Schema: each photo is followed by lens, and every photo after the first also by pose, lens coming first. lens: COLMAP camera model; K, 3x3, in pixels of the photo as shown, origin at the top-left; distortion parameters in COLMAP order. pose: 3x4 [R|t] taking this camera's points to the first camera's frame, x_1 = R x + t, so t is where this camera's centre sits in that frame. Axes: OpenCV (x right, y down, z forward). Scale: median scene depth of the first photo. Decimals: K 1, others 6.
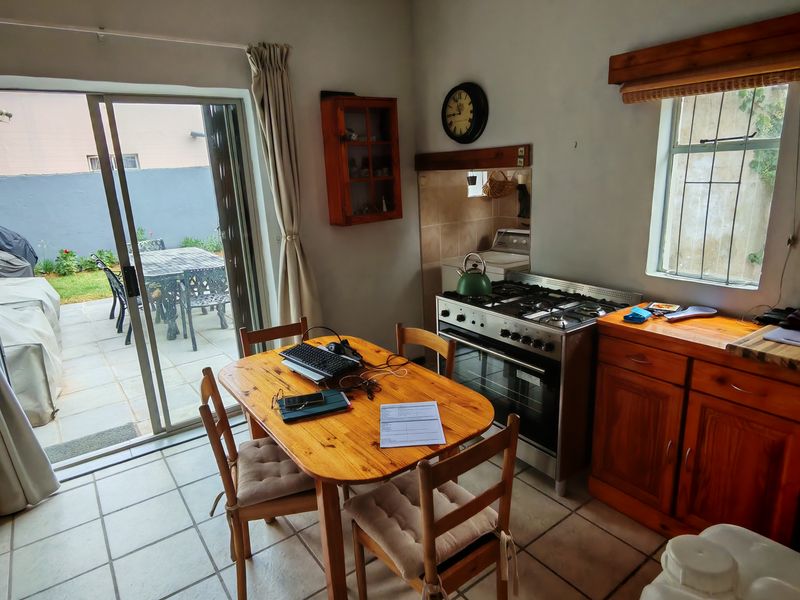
lens RADIAL K [[489.2, 0, 401.4], [0, 489.2, 296.0], [0, 0, 1]] dist [0.004452, 0.001614]
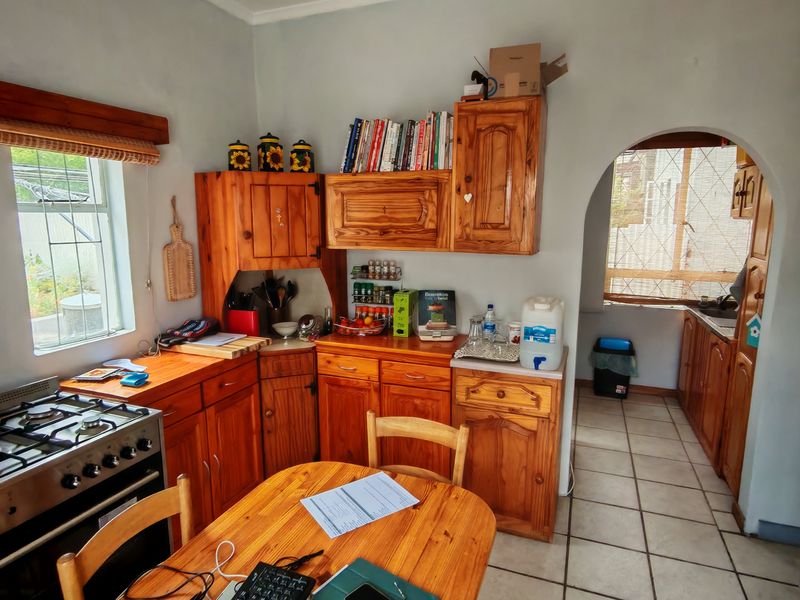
lens RADIAL K [[489.2, 0, 401.6], [0, 489.2, 304.7], [0, 0, 1]] dist [0.004452, 0.001614]
pose [[-0.532492, -0.099843, 0.840526, -0.555674], [0.244434, 0.932573, 0.265631, -0.212685], [-0.810373, 0.346899, -0.472182, 0.967974]]
